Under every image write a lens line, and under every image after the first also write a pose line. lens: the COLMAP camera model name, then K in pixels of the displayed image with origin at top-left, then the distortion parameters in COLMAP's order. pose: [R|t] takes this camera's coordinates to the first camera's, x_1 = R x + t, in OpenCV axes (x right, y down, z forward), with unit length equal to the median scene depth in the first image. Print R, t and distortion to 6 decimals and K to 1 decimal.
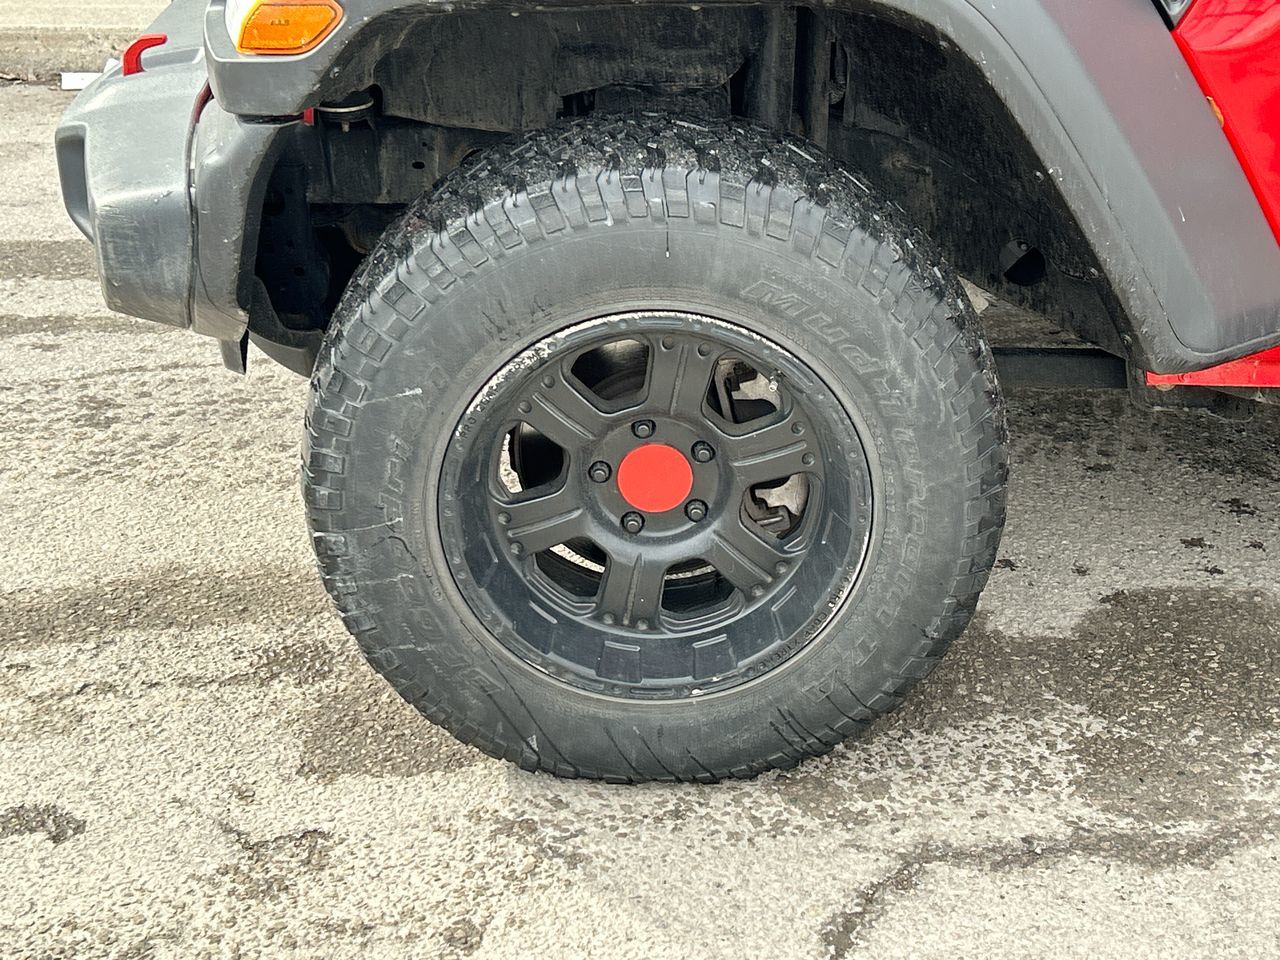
lens RADIAL K [[1998.5, 0, 653.1], [0, 1998.5, 500.1], [0, 0, 1]] dist [0.114821, 0.000000]
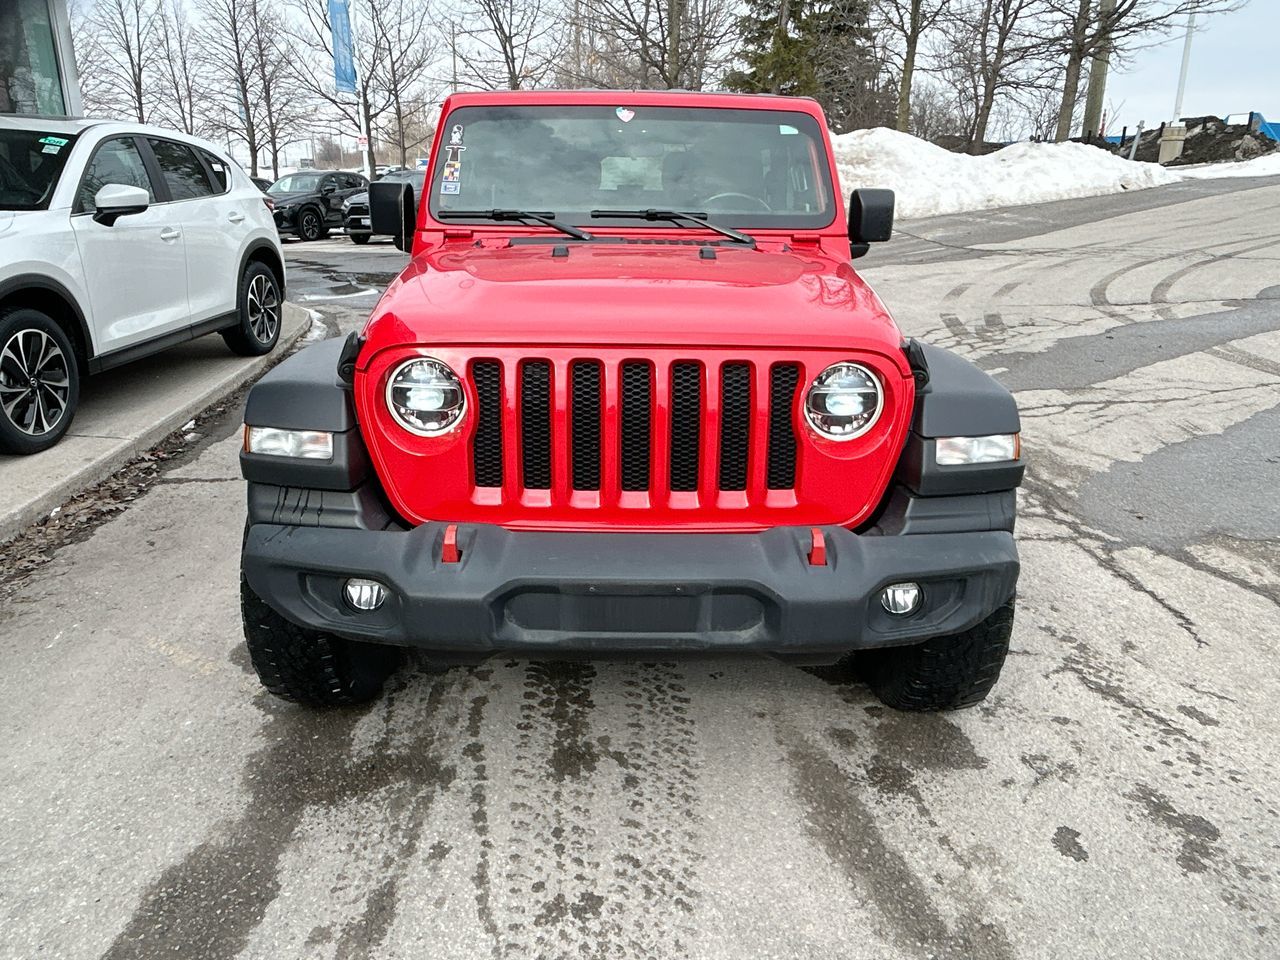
lens RADIAL K [[897.7, 0, 639.9], [0, 897.7, 476.5], [0, 0, 1]] dist [-0.003486, -0.004343]
pose [[-0.004231, -0.319245, 0.947663, -1.036883], [0.425115, 0.857199, 0.290668, -0.603827], [-0.905129, 0.404096, 0.132089, 1.115746]]
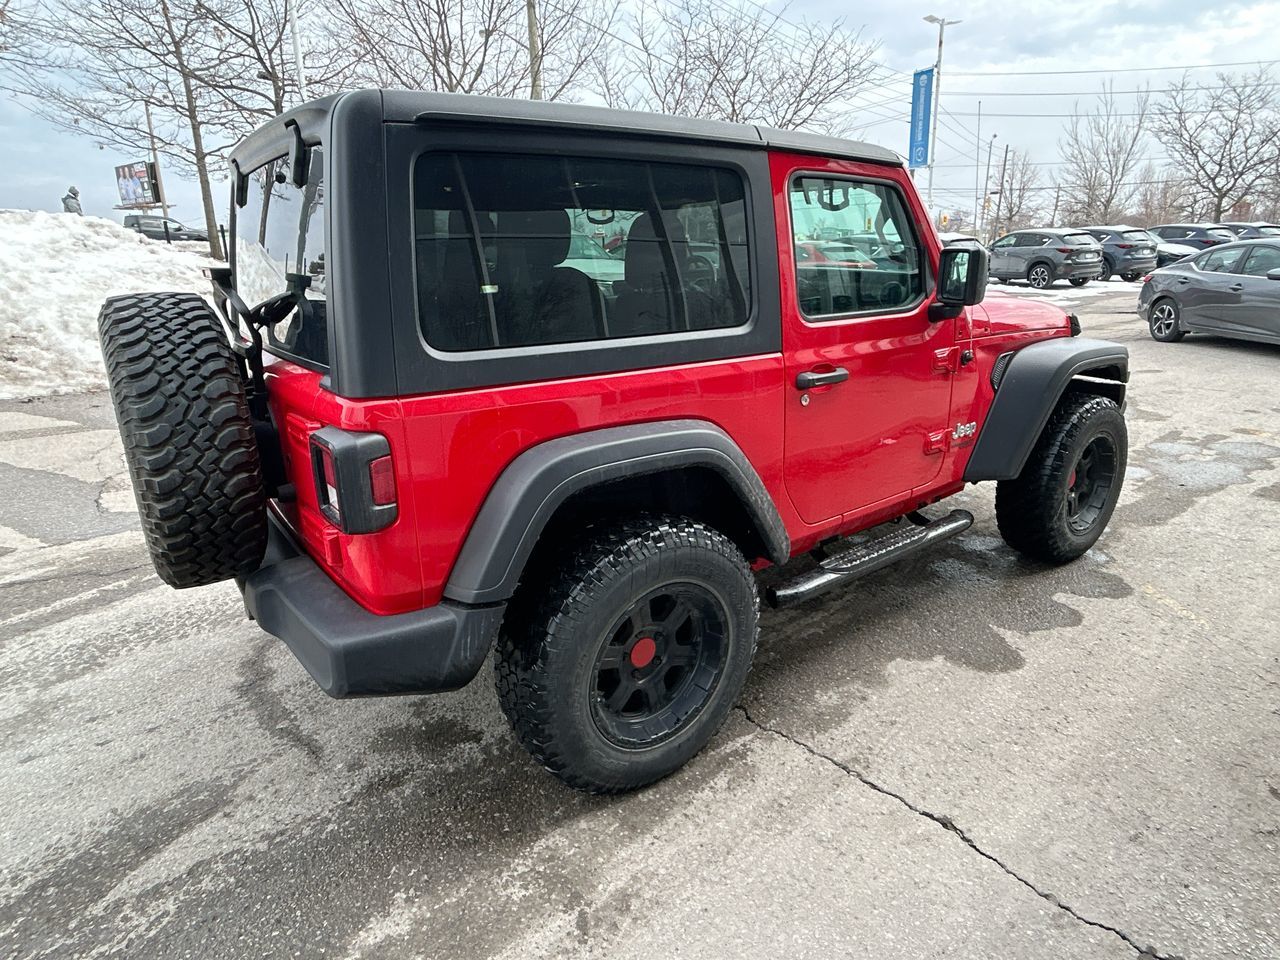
lens RADIAL K [[736.1, 0, 639.9], [0, 736.1, 479.4], [0, 0, 1]] dist [-0.008304, 0.006002]
pose [[-0.813463, 0.183299, -0.551978, 1.514235], [-0.240194, 0.758458, 0.605845, -1.038440], [0.529703, 0.625414, -0.572950, 2.052263]]
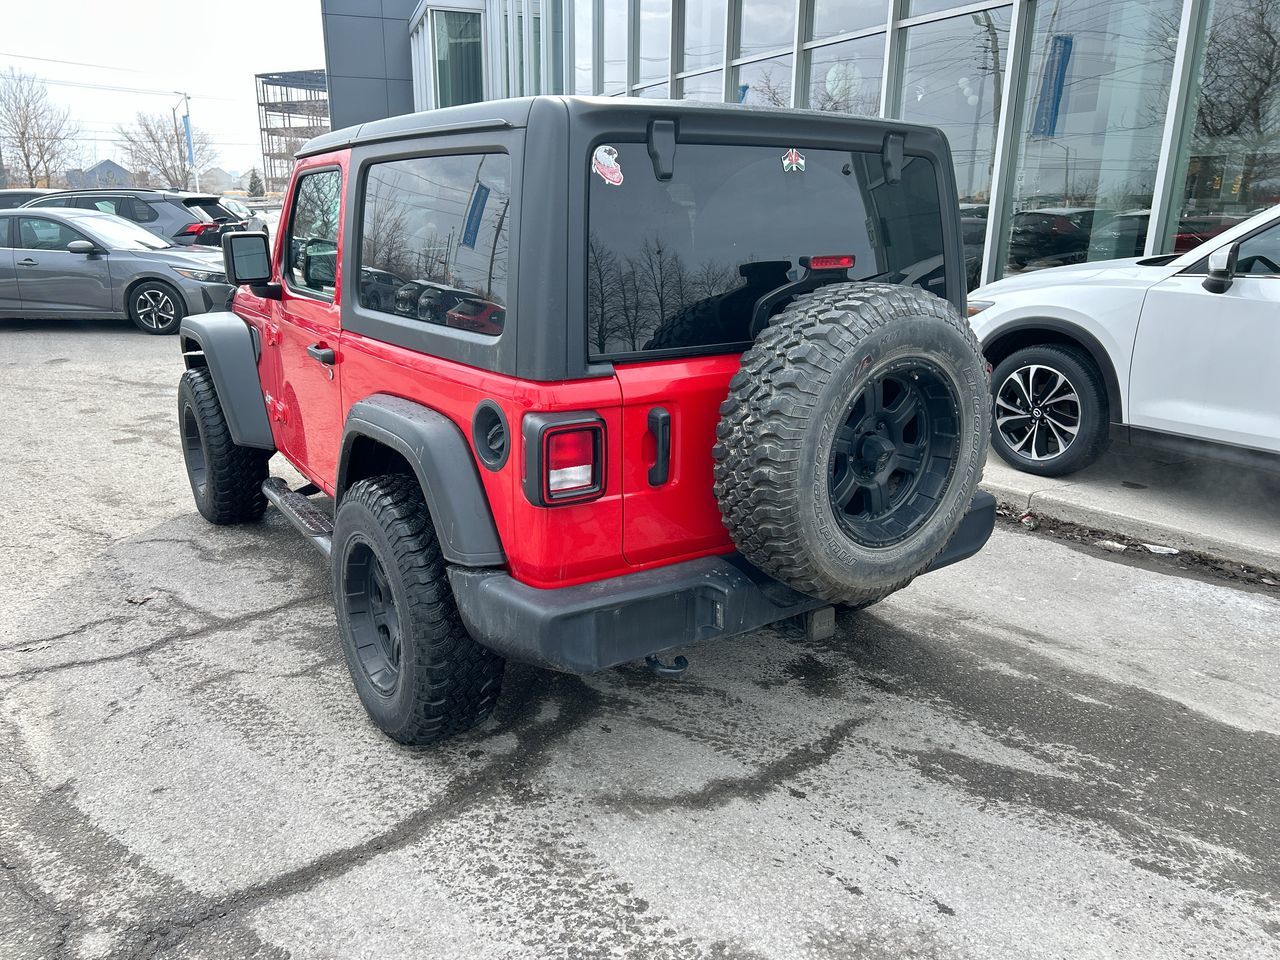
lens RADIAL K [[957.8, 0, 630.7], [0, 957.8, 489.5], [0, 0, 1]] dist [0.058280, -0.060143]
pose [[0.557842, 0.232352, -0.796759, 2.180130], [-0.365989, 0.930497, 0.015110, -0.284489], [0.744893, 0.283176, 0.604108, 0.413885]]
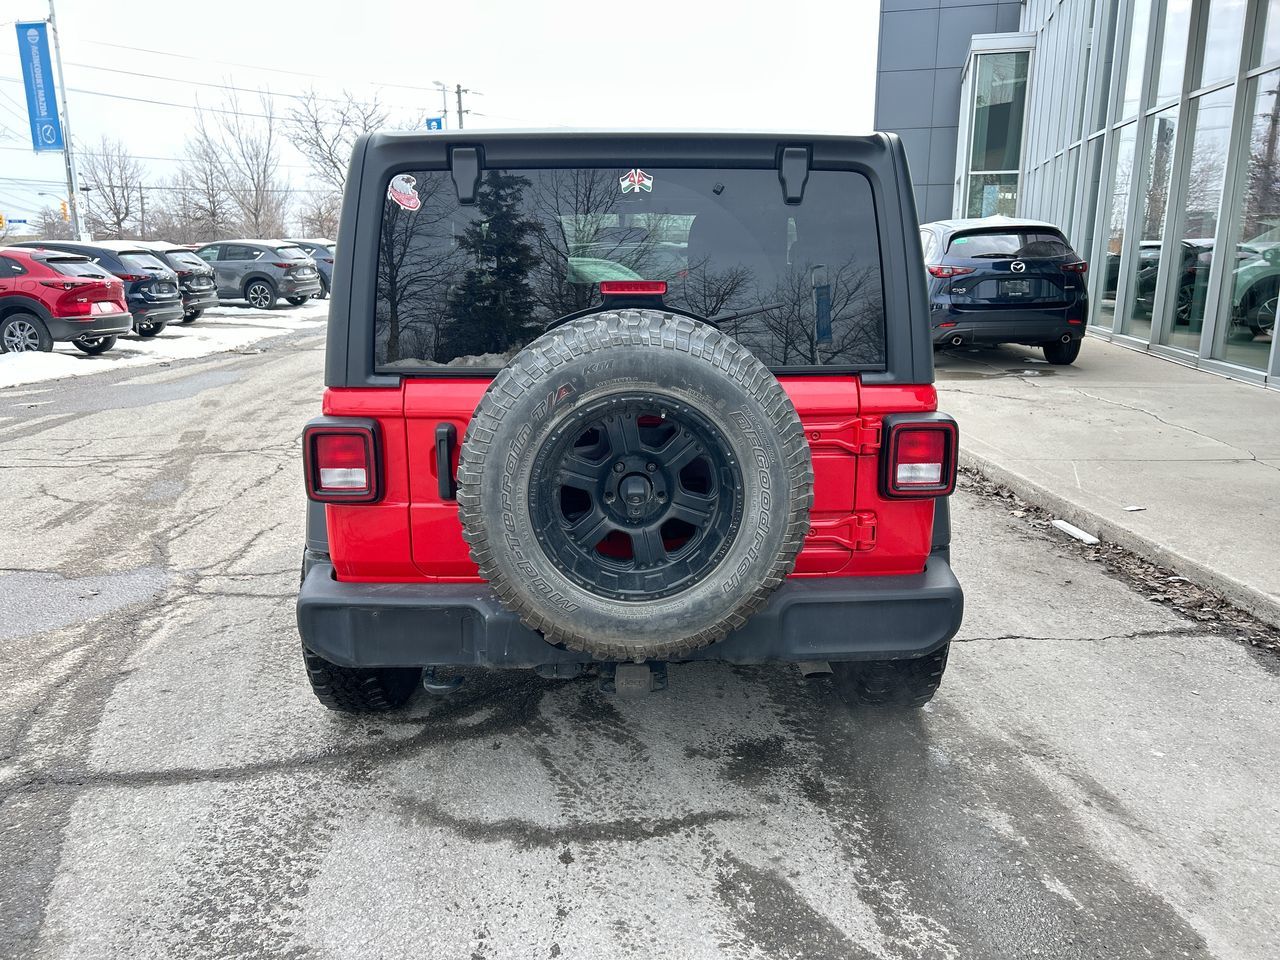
lens RADIAL K [[957.8, 0, 630.4], [0, 957.8, 474.1], [0, 0, 1]] dist [0.058280, -0.060143]
pose [[0.011007, 0.217951, -0.975898, 2.396102], [-0.434179, 0.880197, 0.191681, -0.598743], [0.900759, 0.421604, 0.104318, 1.118728]]
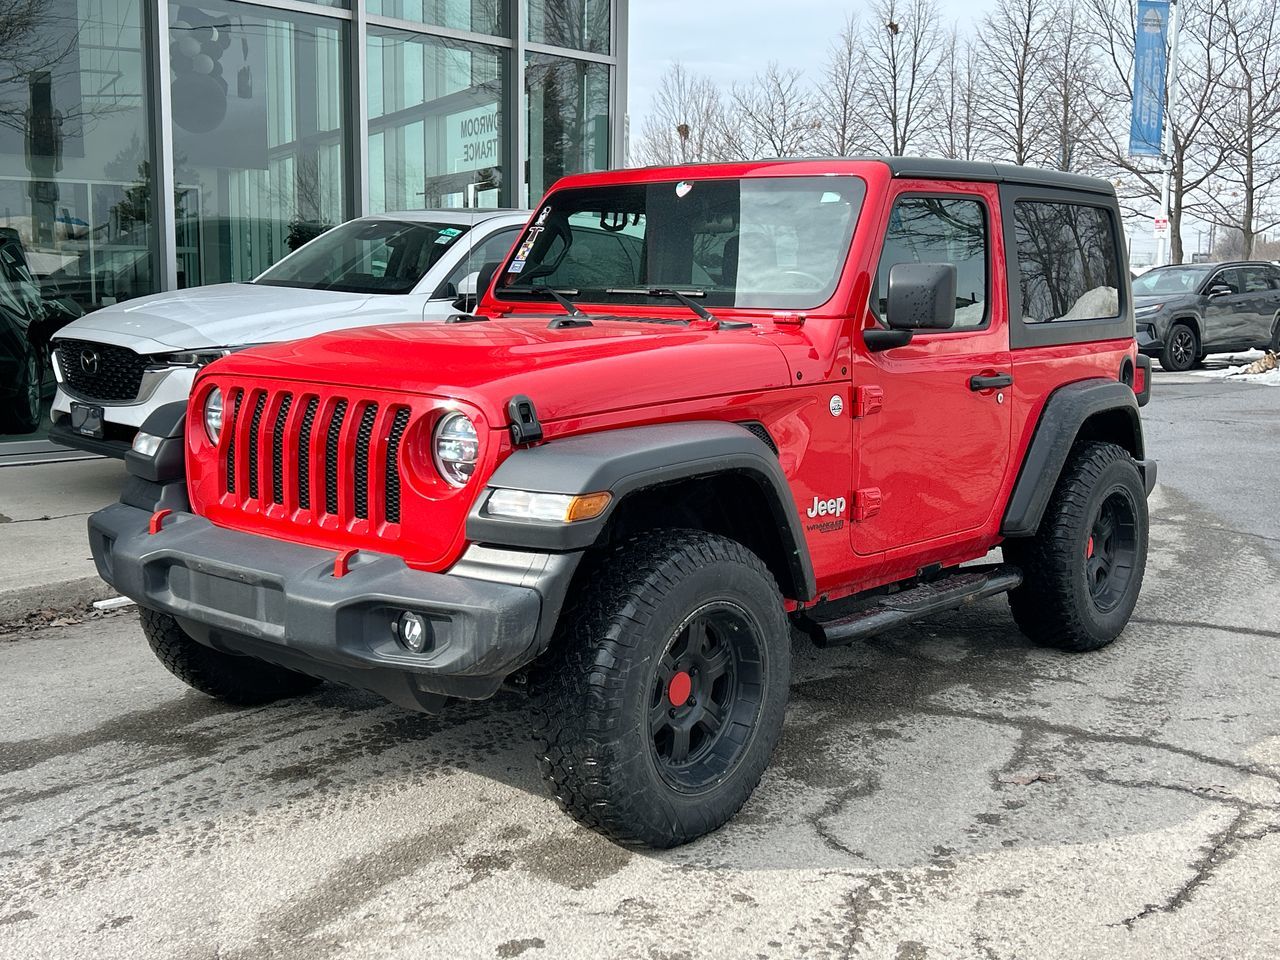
lens RADIAL K [[1424.7, 0, 628.1], [0, 1424.7, 473.2], [0, 0, 1]] dist [0.035175, 0.000000]
pose [[0.656726, -0.103304, 0.747020, -1.157164], [0.322755, 0.933769, -0.154614, -0.009647], [-0.681572, 0.342643, 0.646572, -0.054555]]
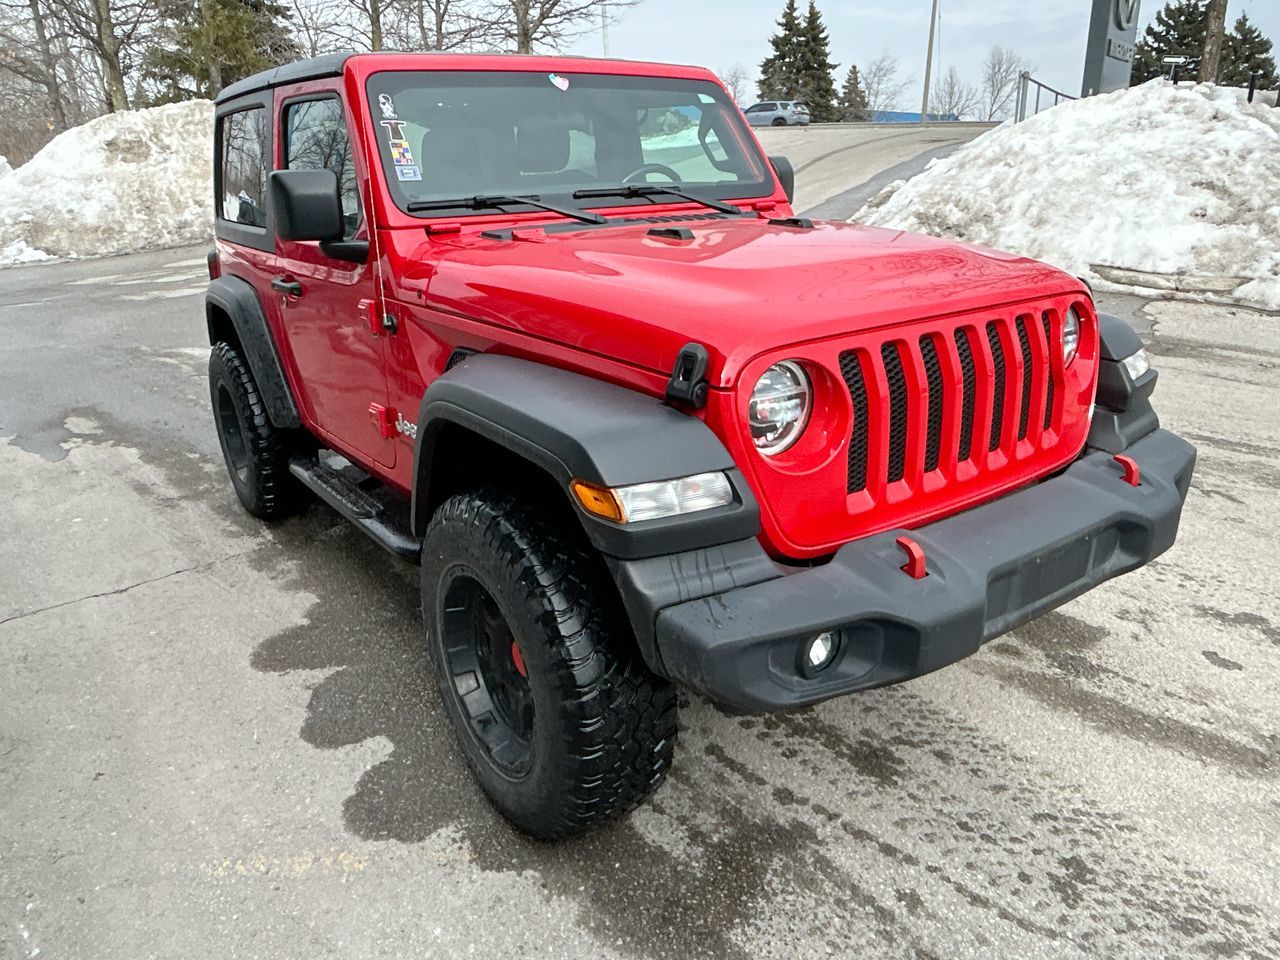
lens RADIAL K [[897.7, 0, 639.8], [0, 897.7, 476.9], [0, 0, 1]] dist [-0.003486, -0.004343]
pose [[-0.571652, -0.263792, 0.776935, -0.701487], [0.381303, 0.753035, 0.536233, -0.907576], [-0.726513, 0.602786, -0.329890, 1.762419]]
